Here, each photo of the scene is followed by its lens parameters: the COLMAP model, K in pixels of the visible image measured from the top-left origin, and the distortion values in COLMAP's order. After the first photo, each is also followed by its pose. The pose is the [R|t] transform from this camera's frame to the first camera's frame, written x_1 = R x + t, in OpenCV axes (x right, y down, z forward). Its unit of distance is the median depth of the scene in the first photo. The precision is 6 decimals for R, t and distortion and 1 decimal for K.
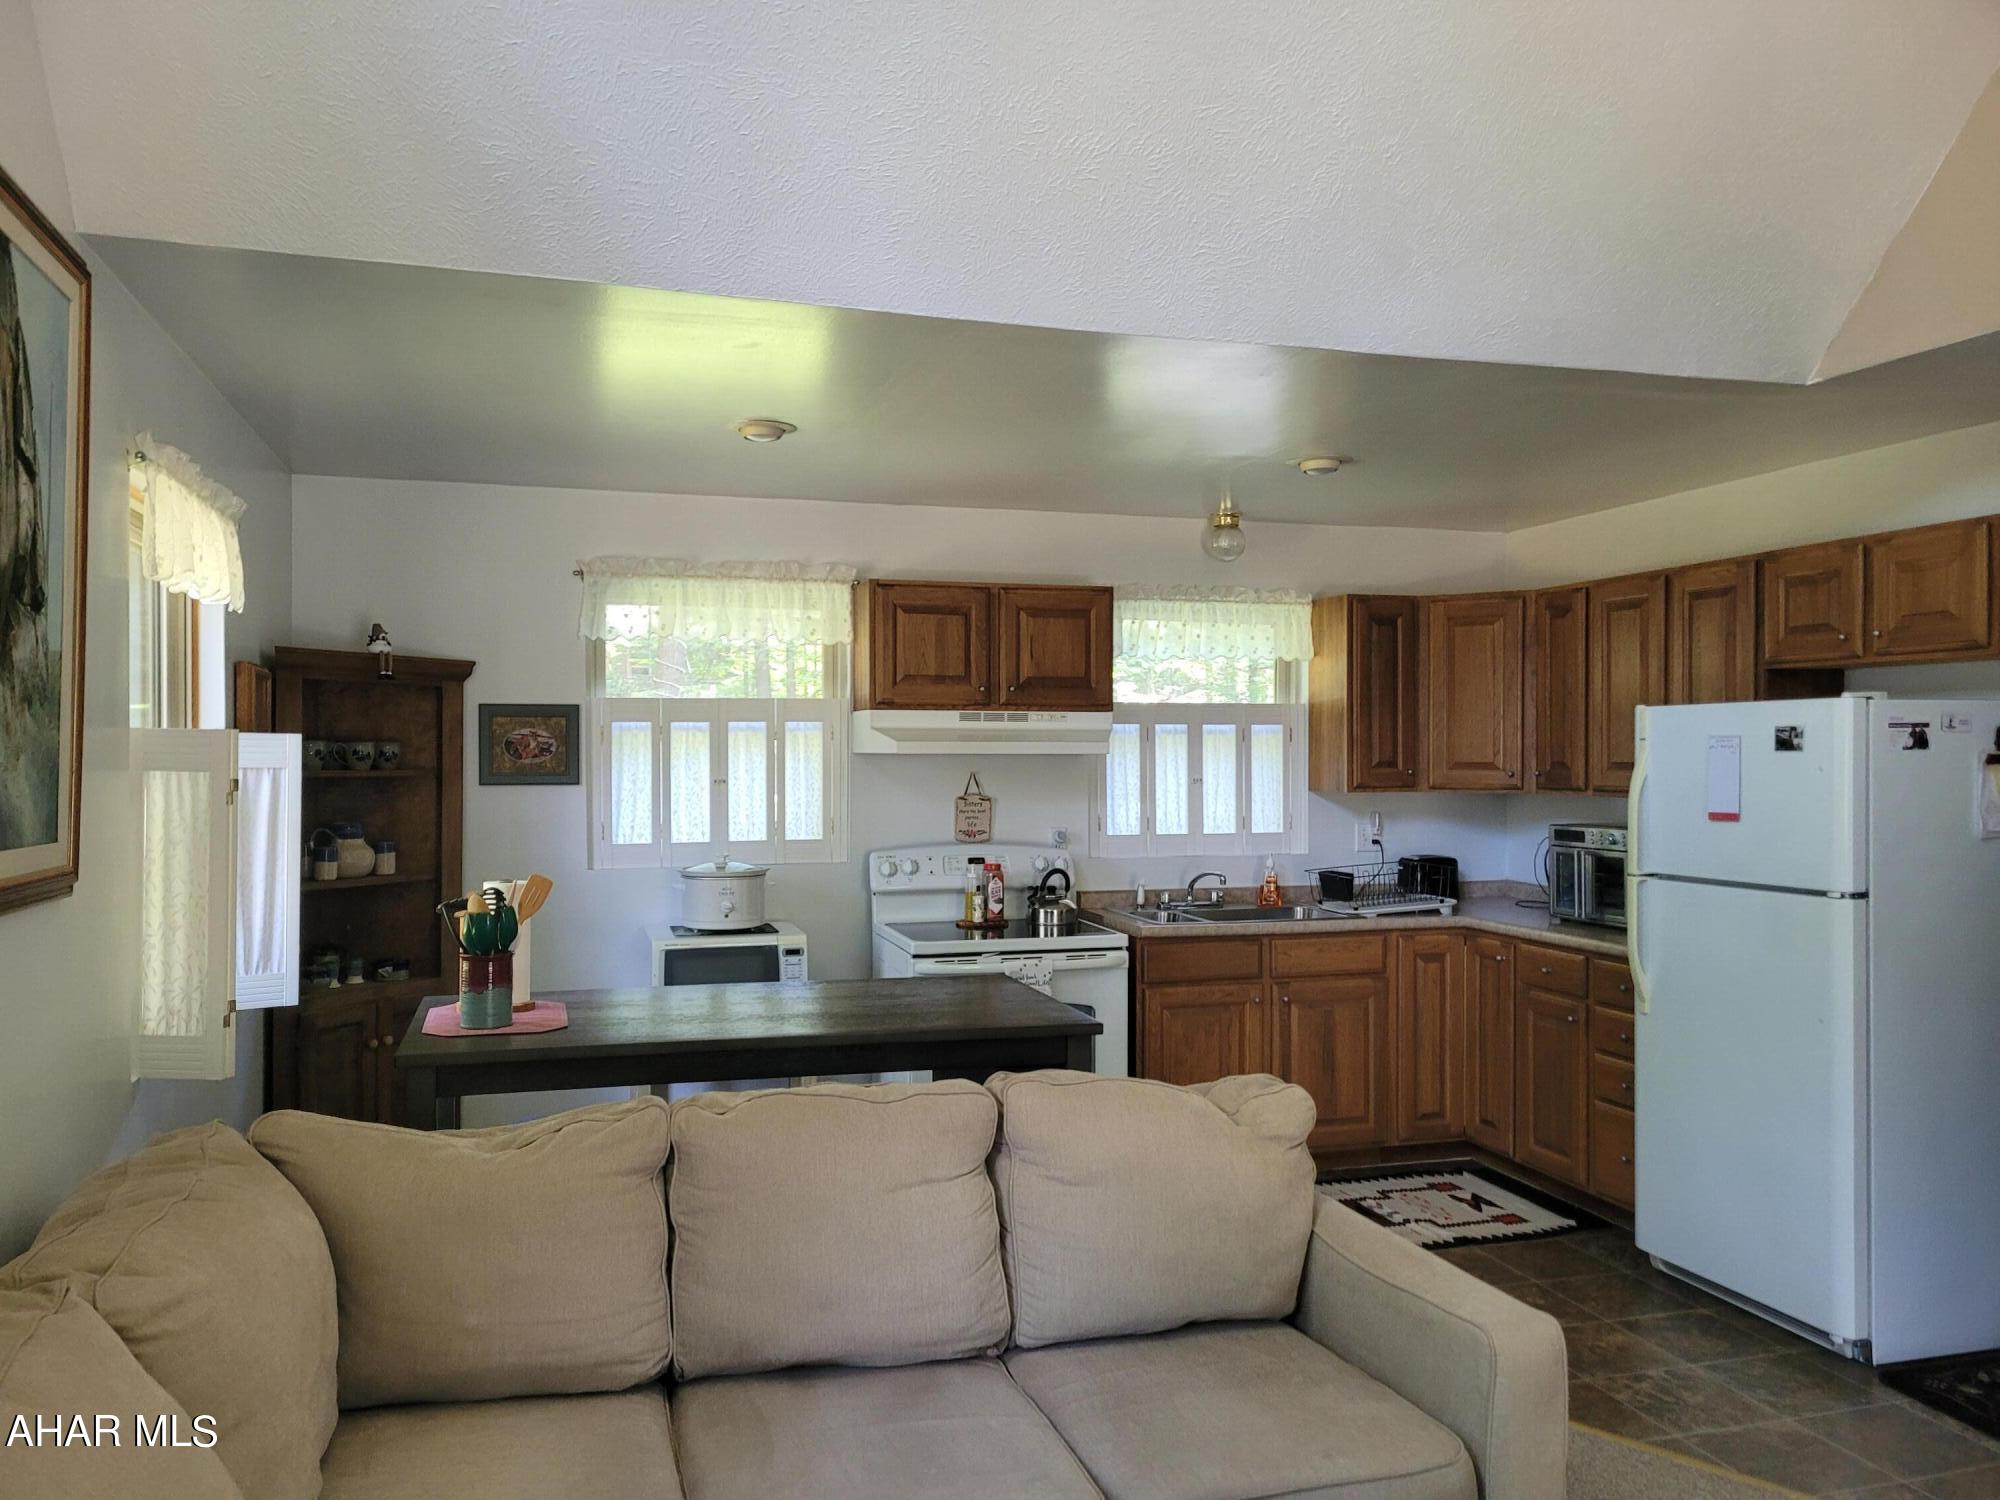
lens RADIAL K [[1504.3, 0, 971.8], [0, 1504.3, 771.0], [0, 0, 1]] dist [0.064934, -0.050879]
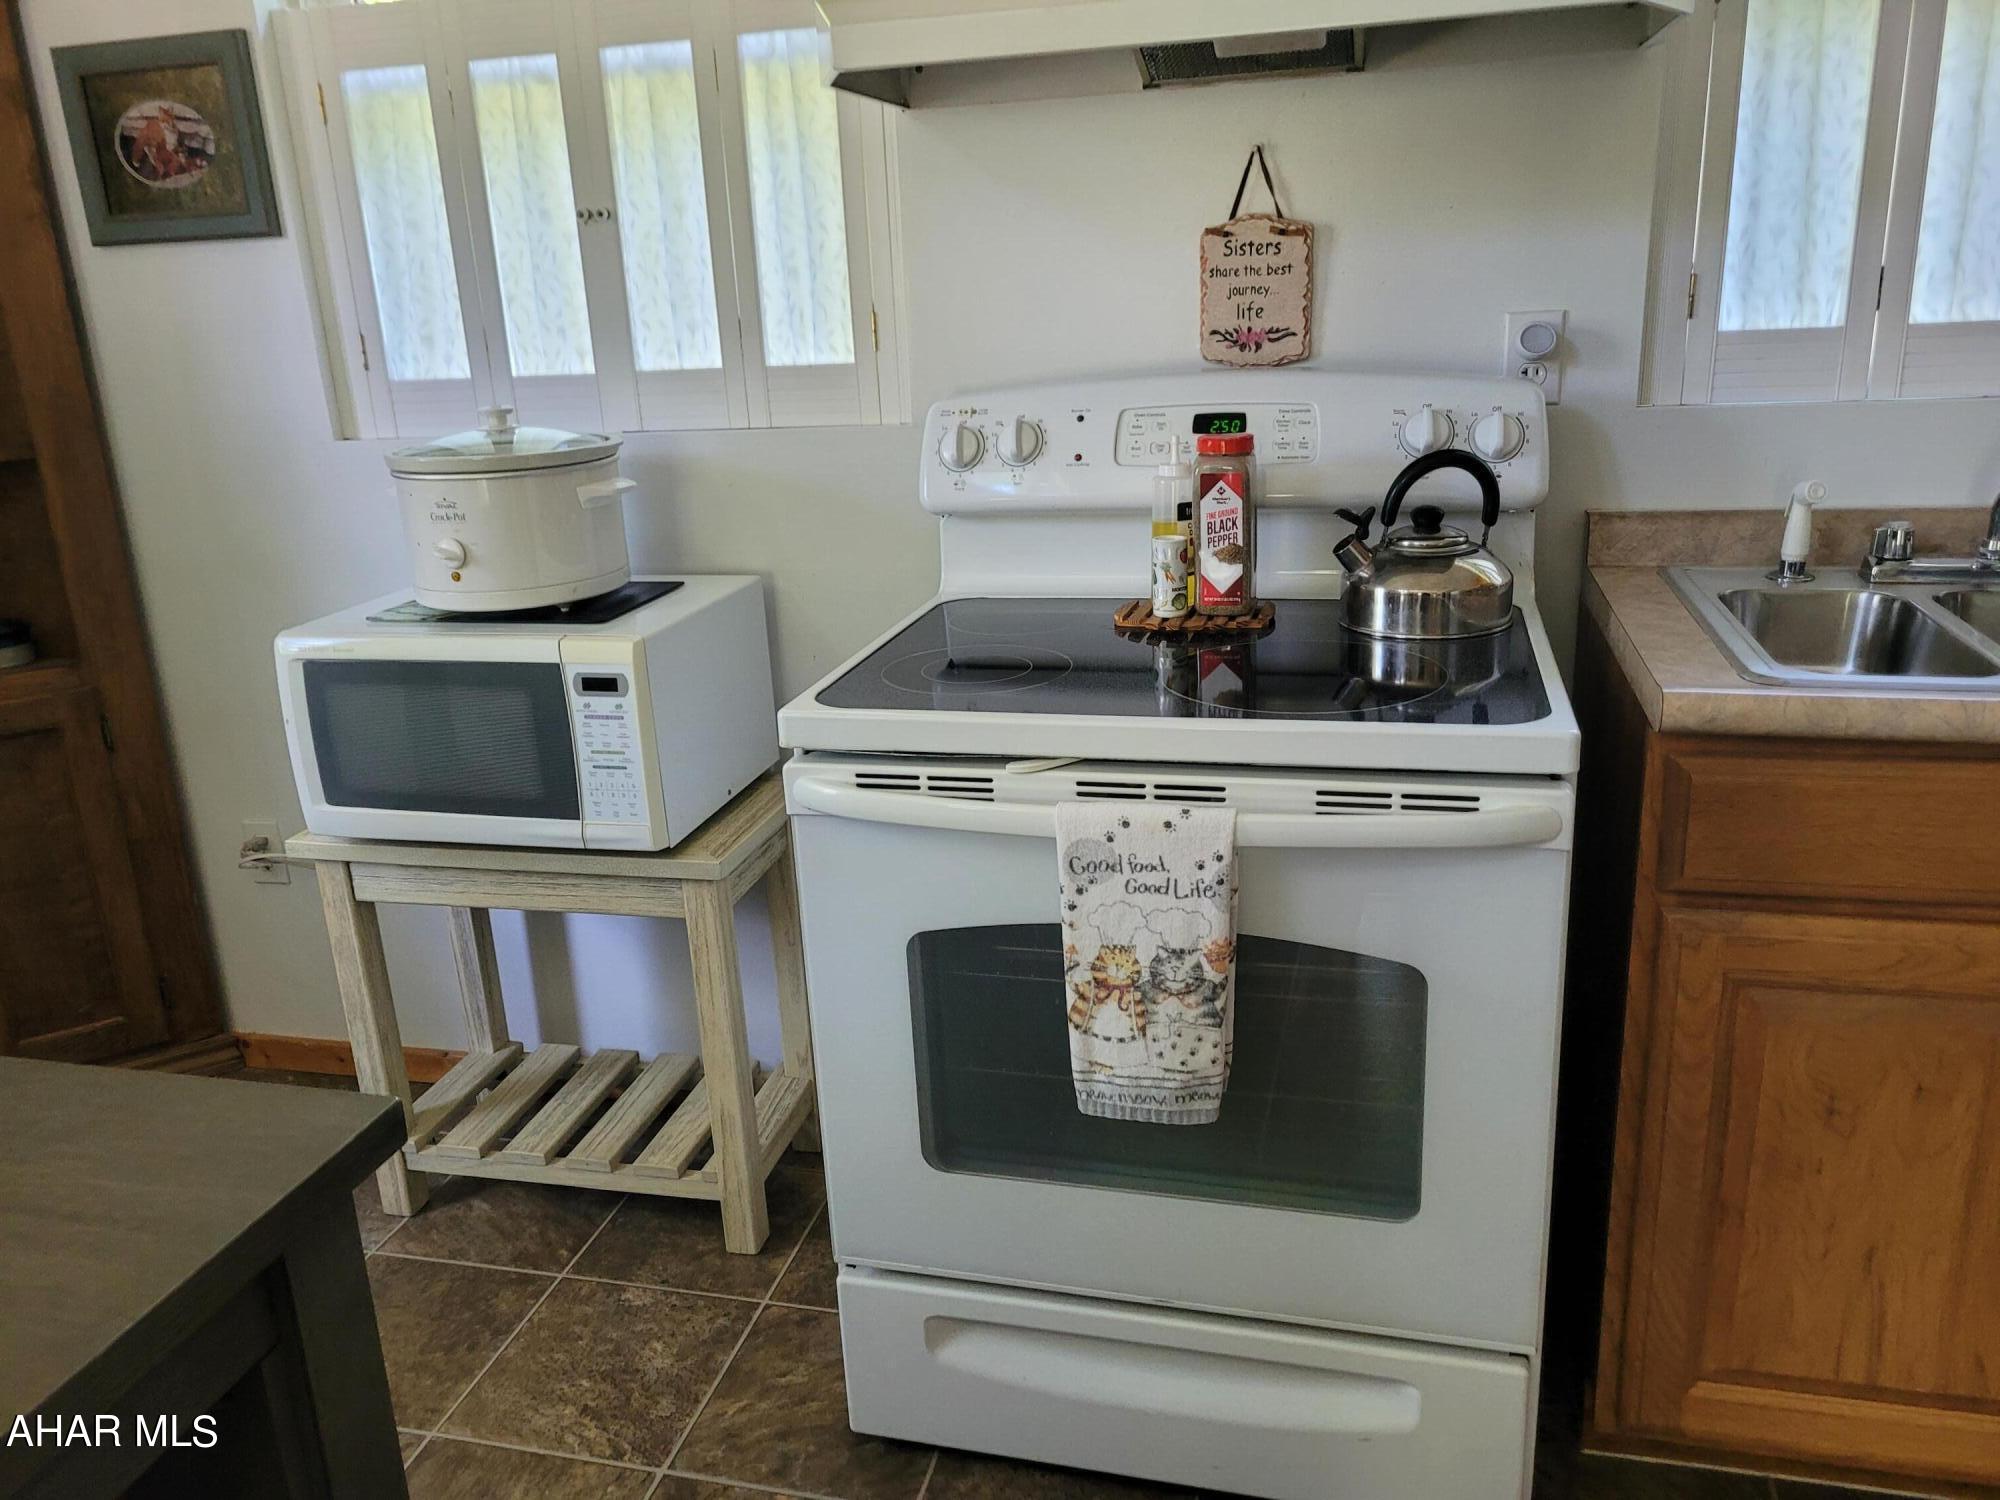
lens RADIAL K [[1506.6, 0, 1000.2], [0, 1506.6, 743.6], [0, 0, 1]] dist [0.048672, -0.036229]
pose [[0.863554, 0.109020, -0.492330, 0.139162], [0.039325, 0.958816, 0.281293, 0.032733], [0.502720, -0.262273, 0.823702, 0.703001]]
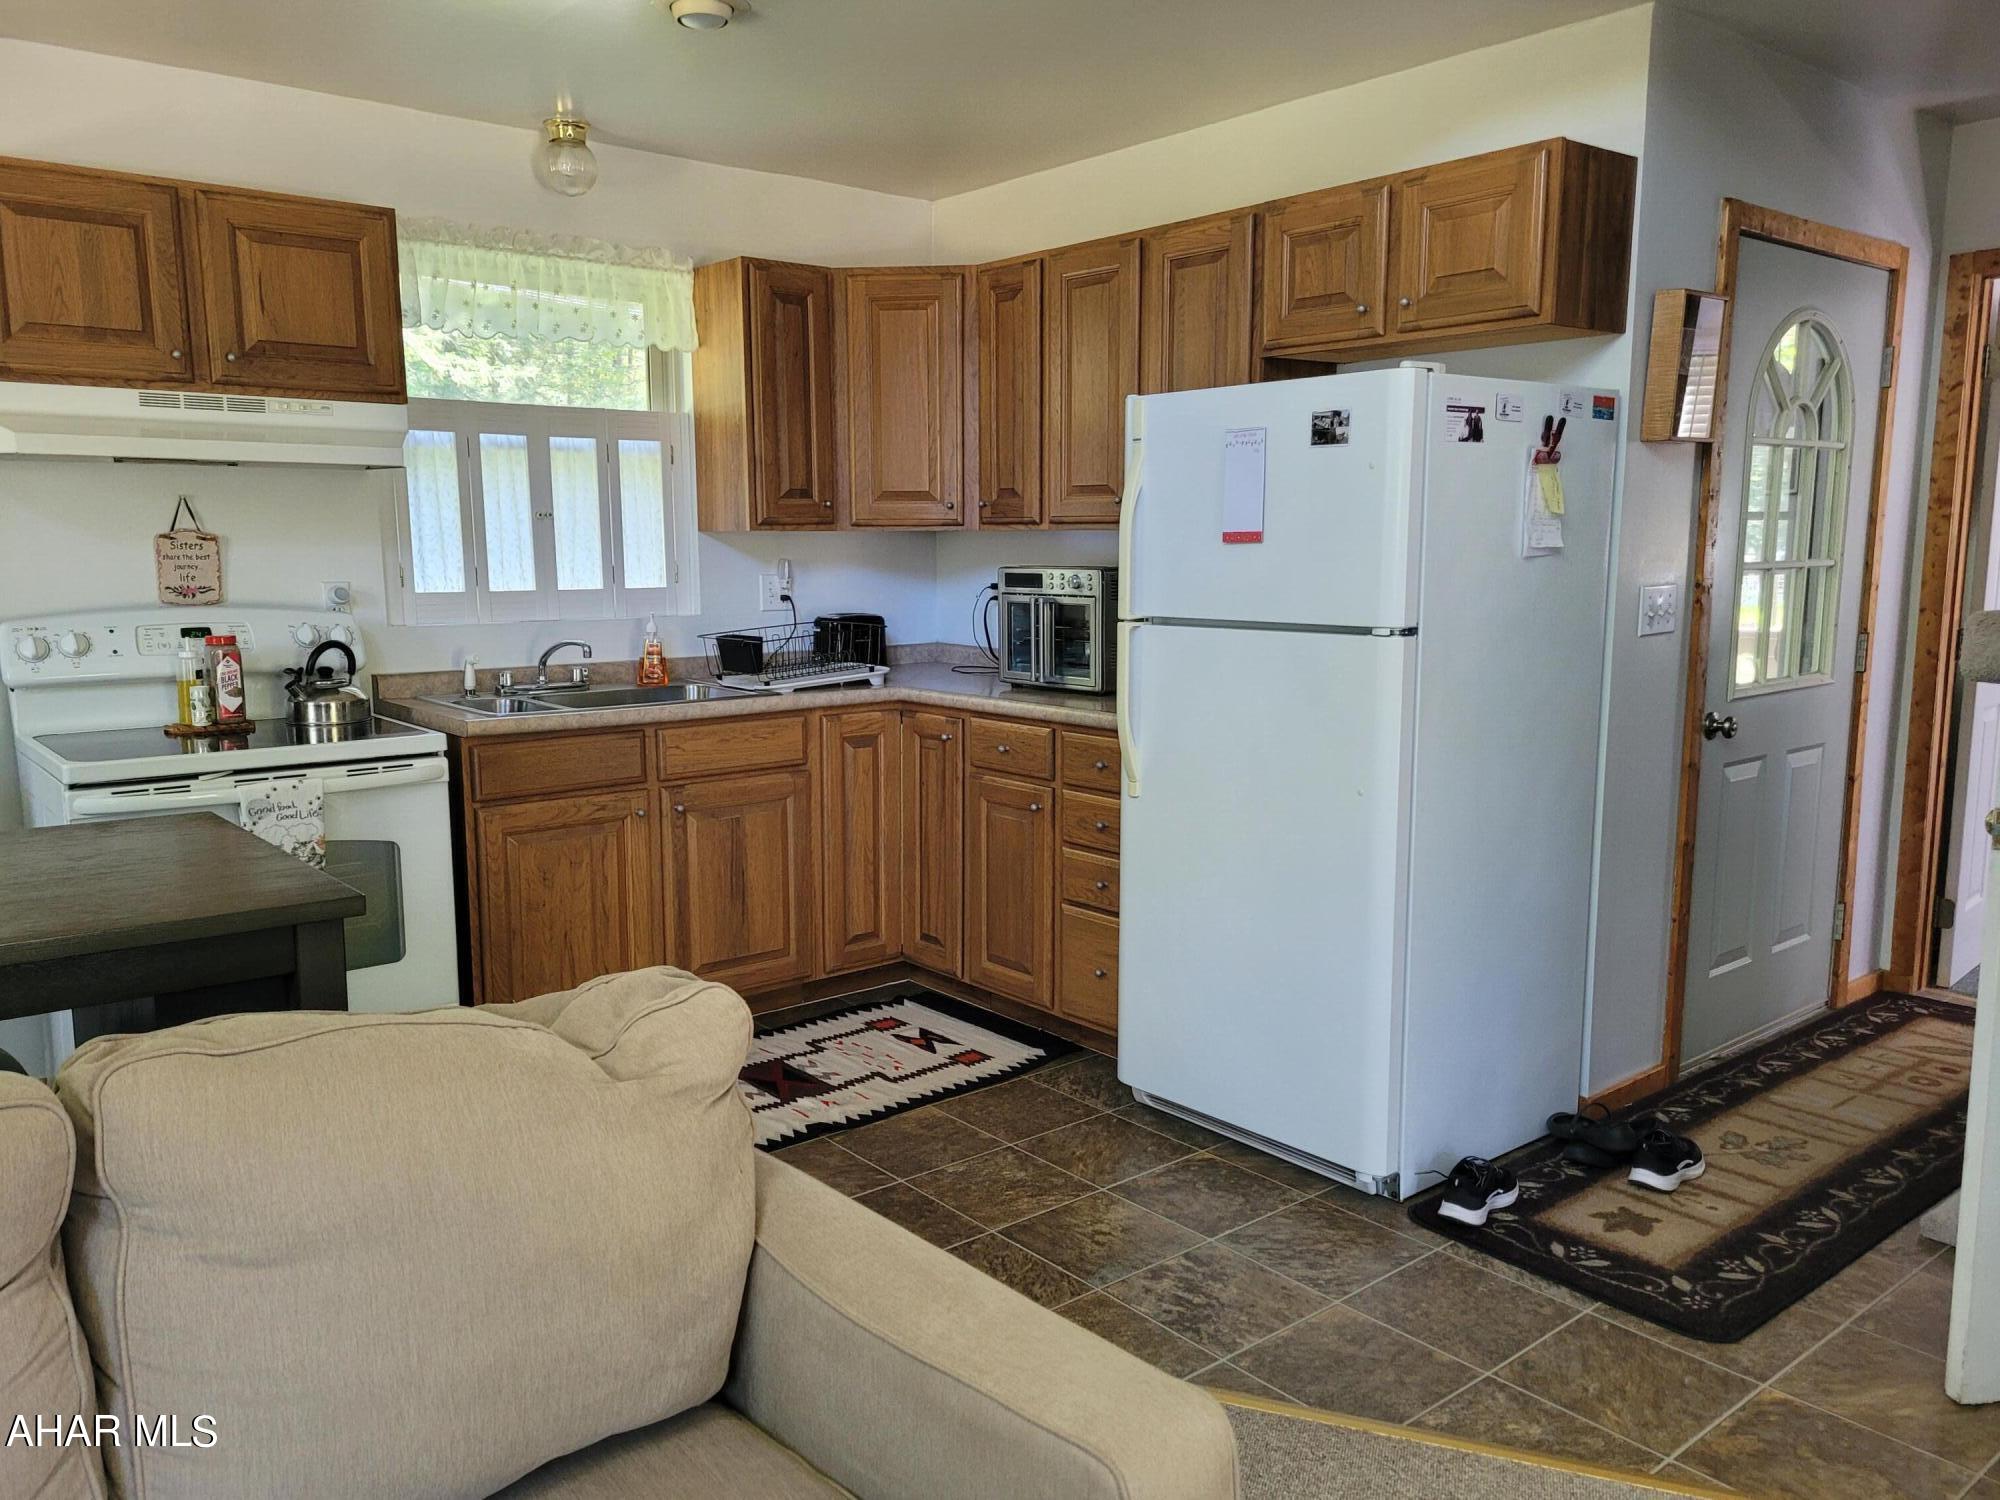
lens RADIAL K [[1533.1, 0, 984.1], [0, 1533.1, 773.3], [0, 0, 1]] dist [0.056623, -0.047365]
pose [[0.916754, -0.063019, 0.394449, 0.048606], [0.007239, 0.989936, 0.141333, 0.028734], [-0.399386, -0.126712, 0.907984, 0.258923]]
